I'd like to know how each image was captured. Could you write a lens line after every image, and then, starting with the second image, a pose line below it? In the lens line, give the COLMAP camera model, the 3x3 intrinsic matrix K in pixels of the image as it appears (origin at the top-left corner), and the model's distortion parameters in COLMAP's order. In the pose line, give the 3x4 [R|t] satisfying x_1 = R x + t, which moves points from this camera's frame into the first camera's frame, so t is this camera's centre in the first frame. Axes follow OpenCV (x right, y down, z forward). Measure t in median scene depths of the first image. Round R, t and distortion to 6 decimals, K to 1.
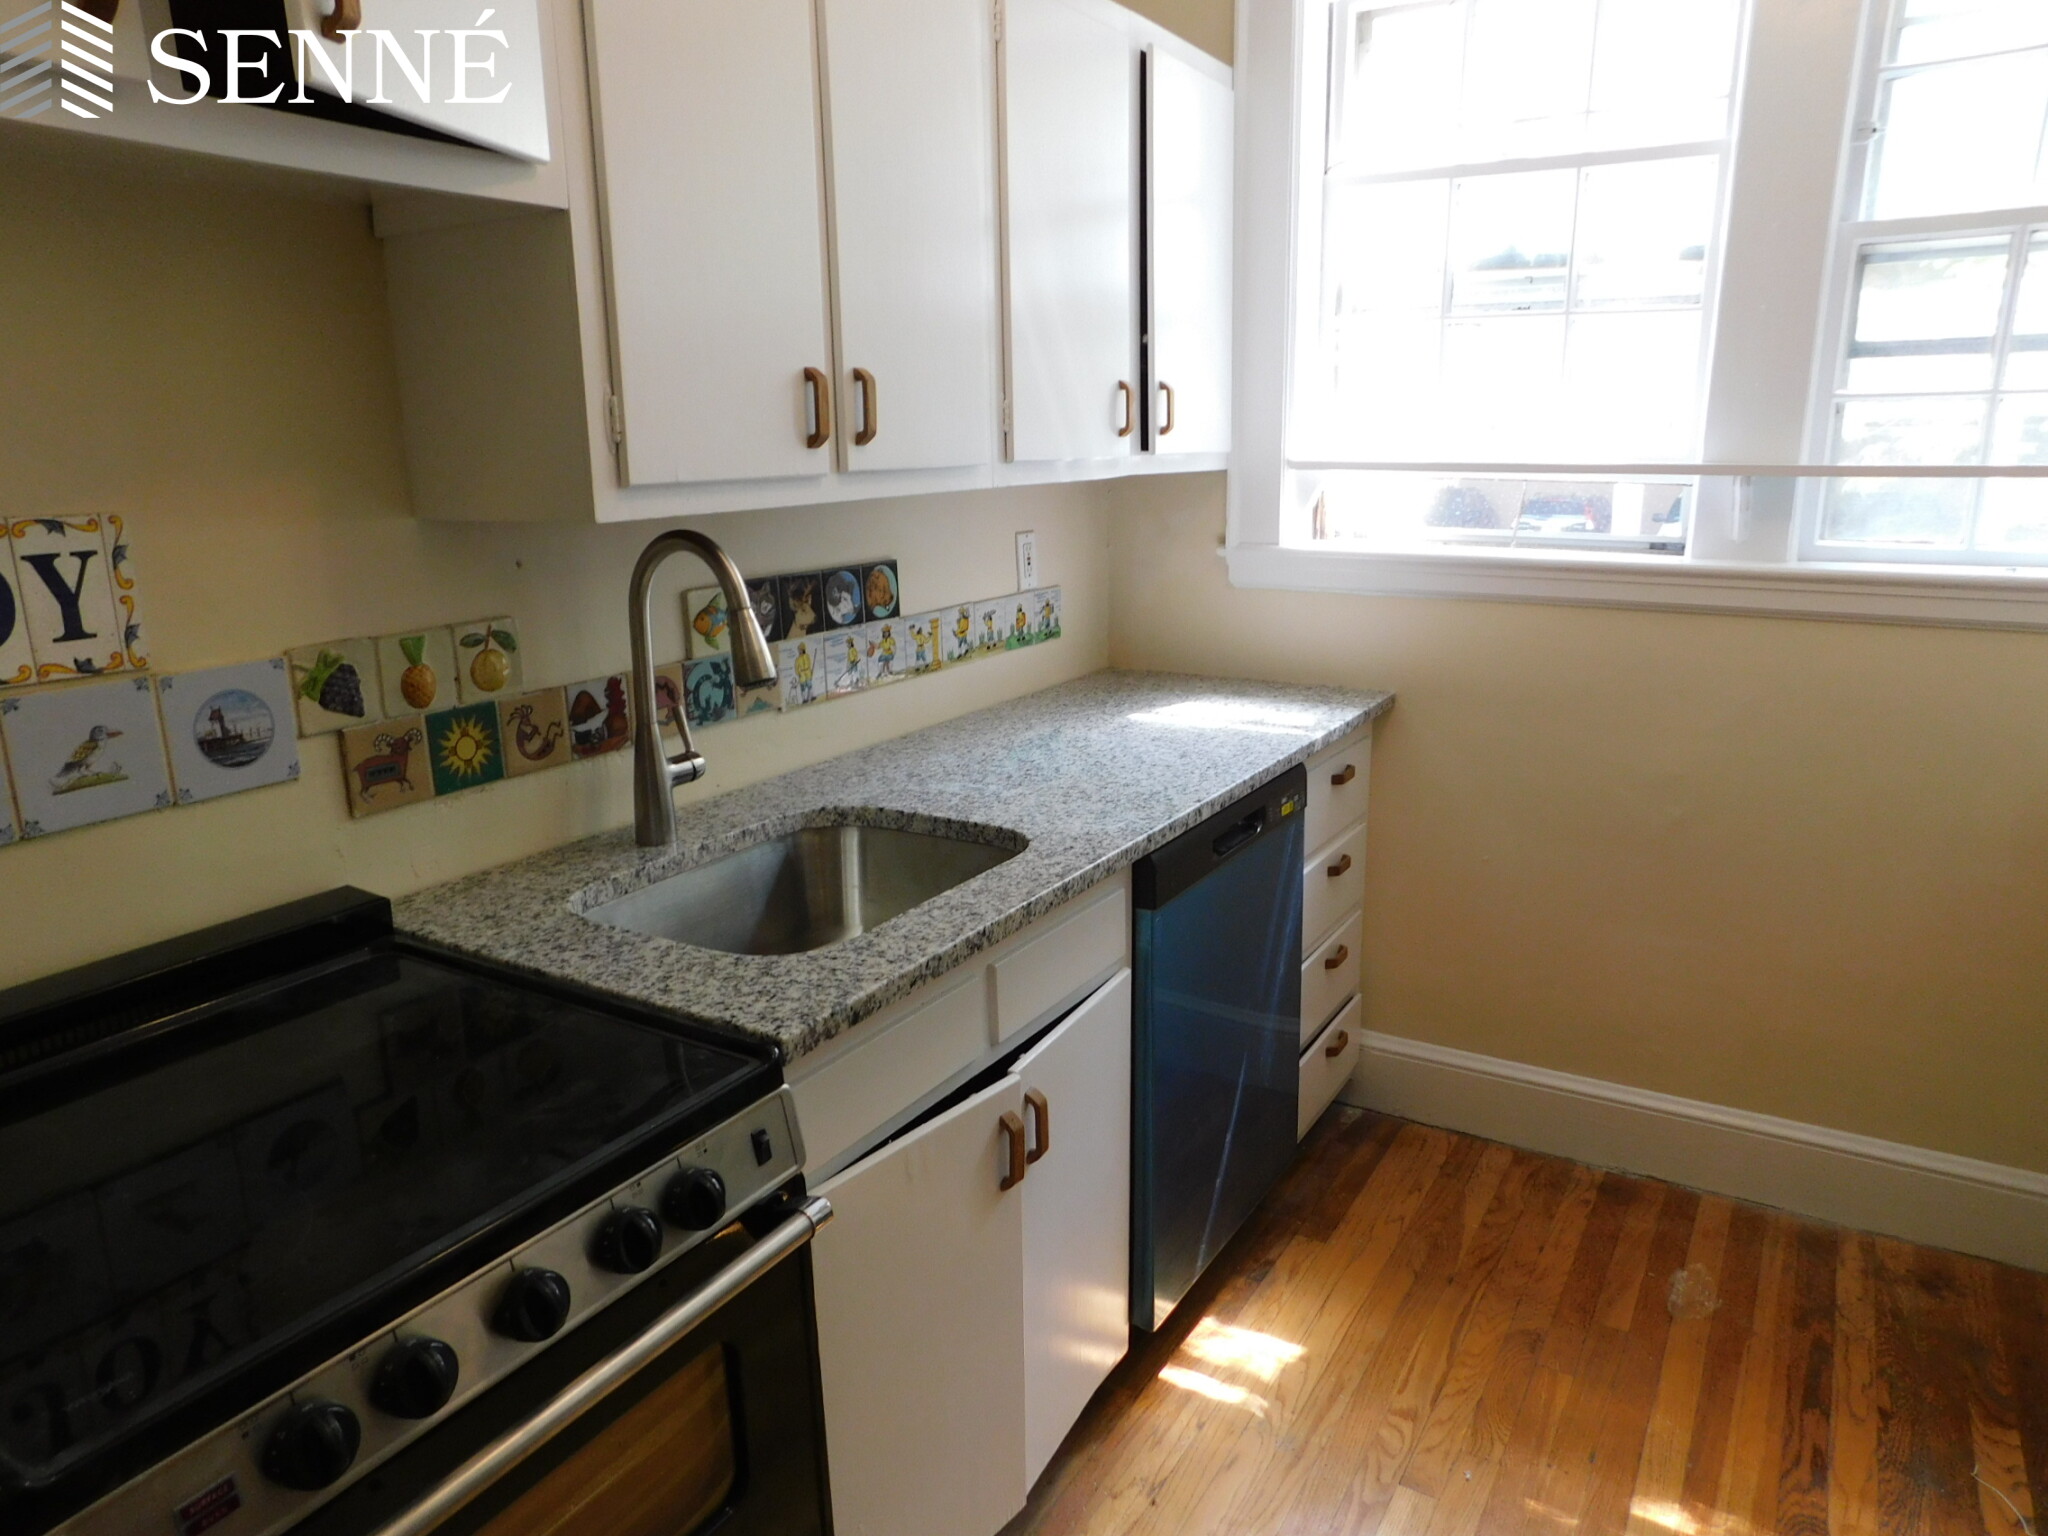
lens RADIAL K [[1354.0, 0, 1024.0], [0, 1354.0, 768.0], [0, 0, 1]] dist [-0.077292, 0.063958]
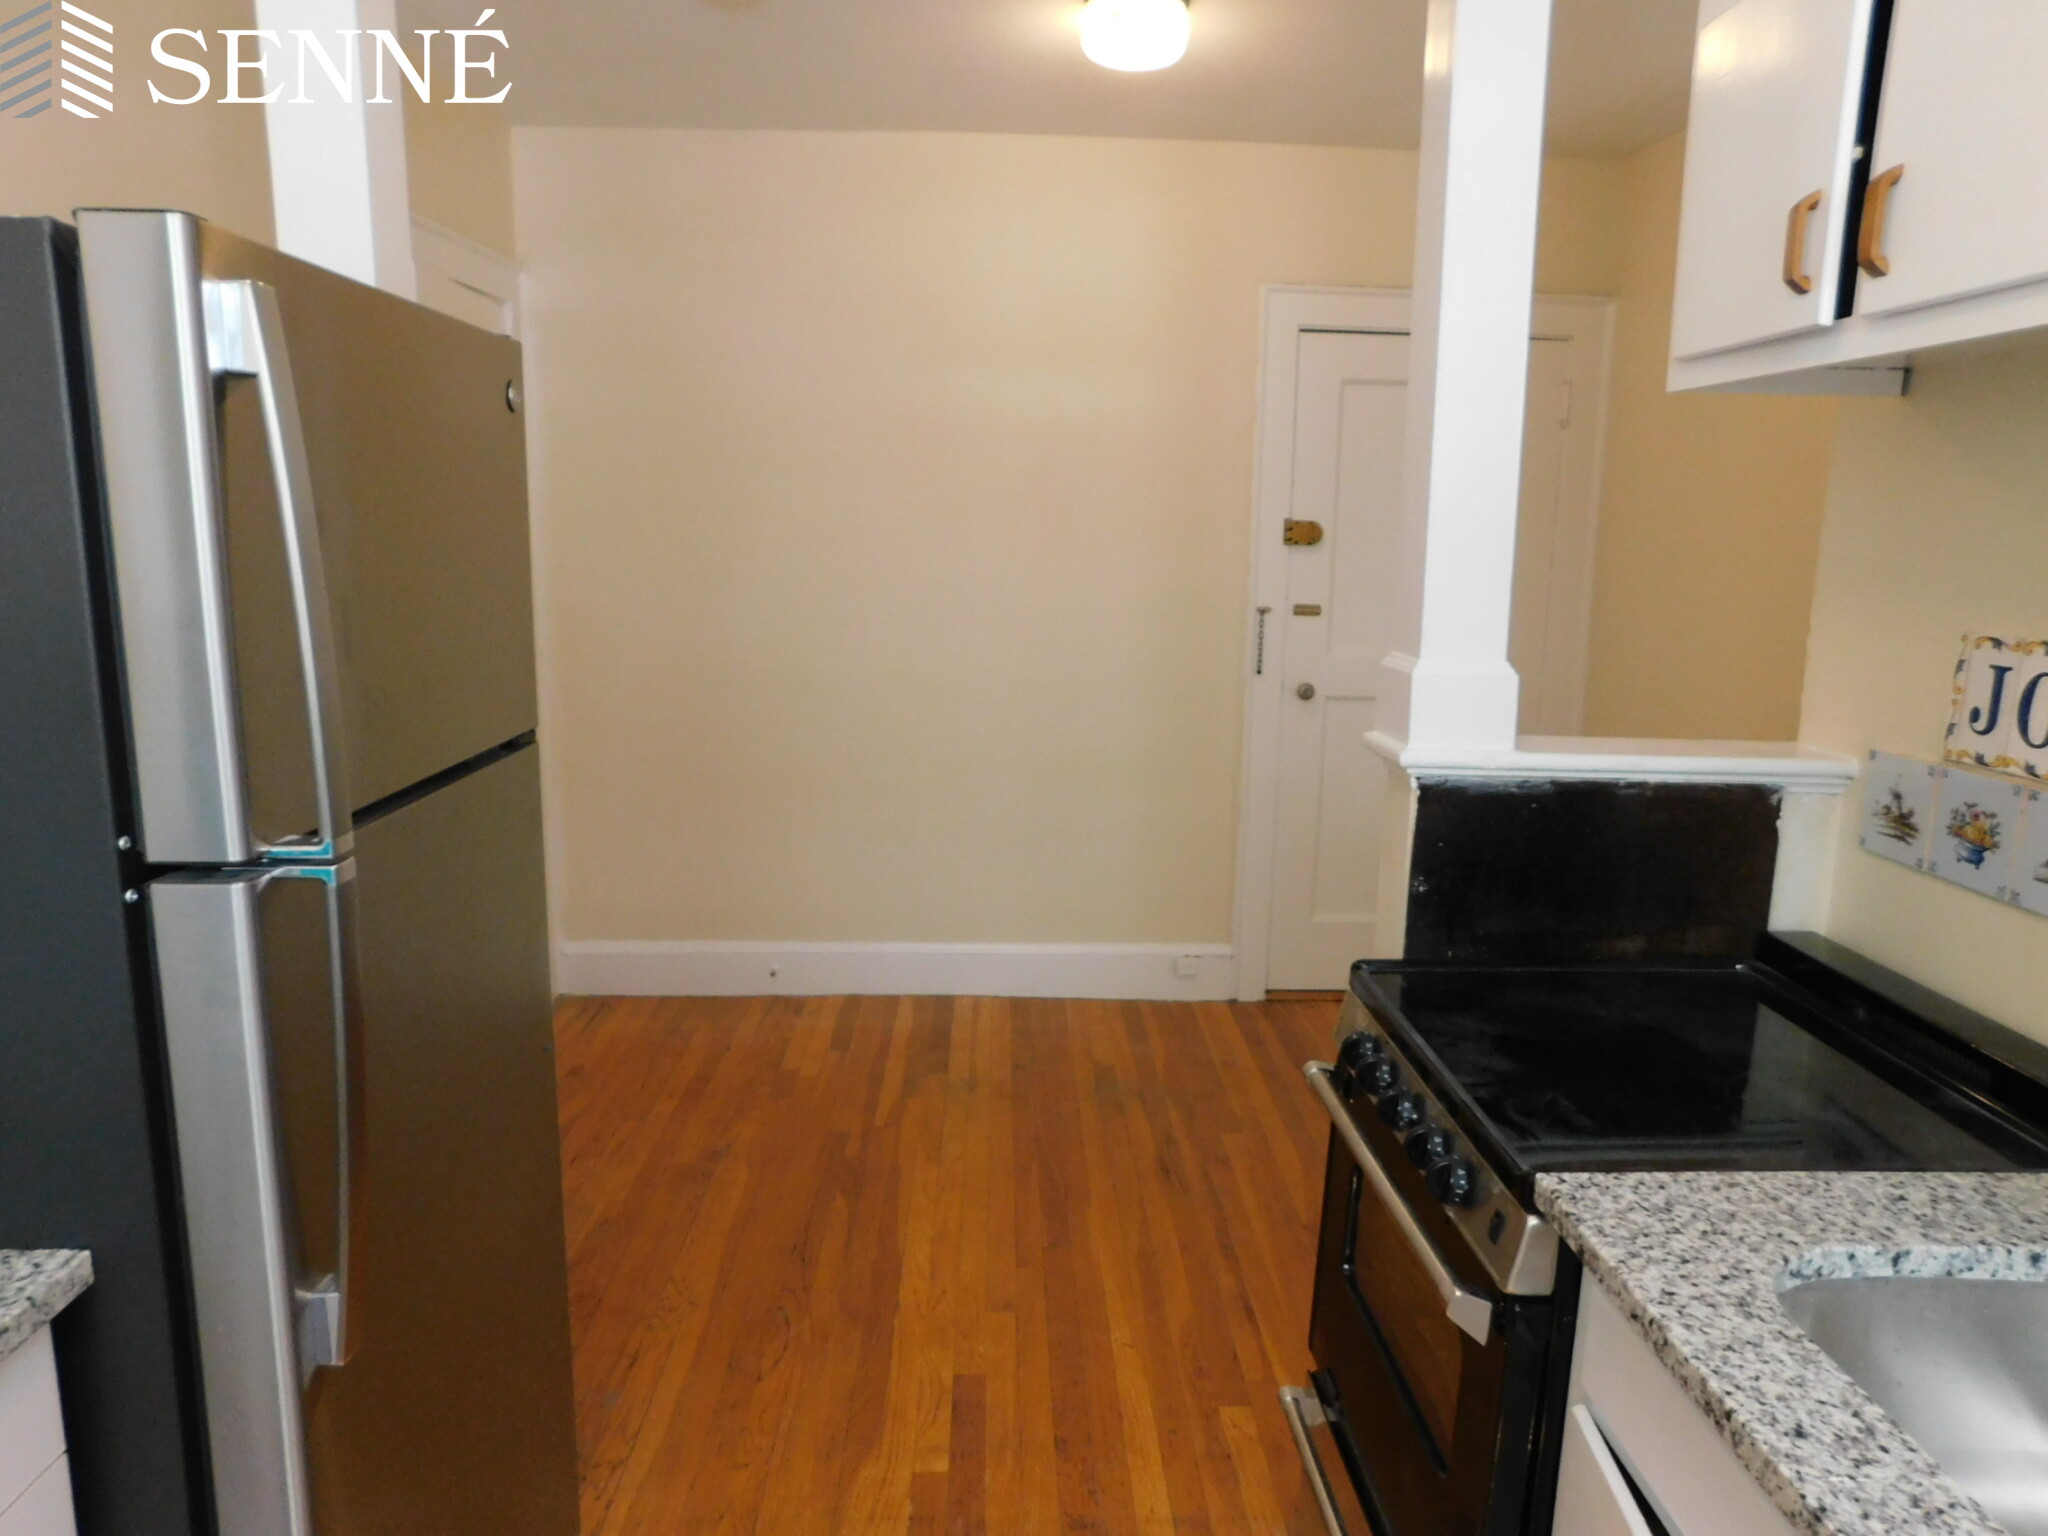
lens RADIAL K [[1354.0, 0, 1024.0], [0, 1354.0, 768.0], [0, 0, 1]] dist [-0.077292, 0.063958]
pose [[-0.833704, 0.093751, -0.544195, 0.383558], [-0.147036, 0.912219, 0.382410, -0.234556], [0.532276, 0.398833, -0.746736, 0.842644]]
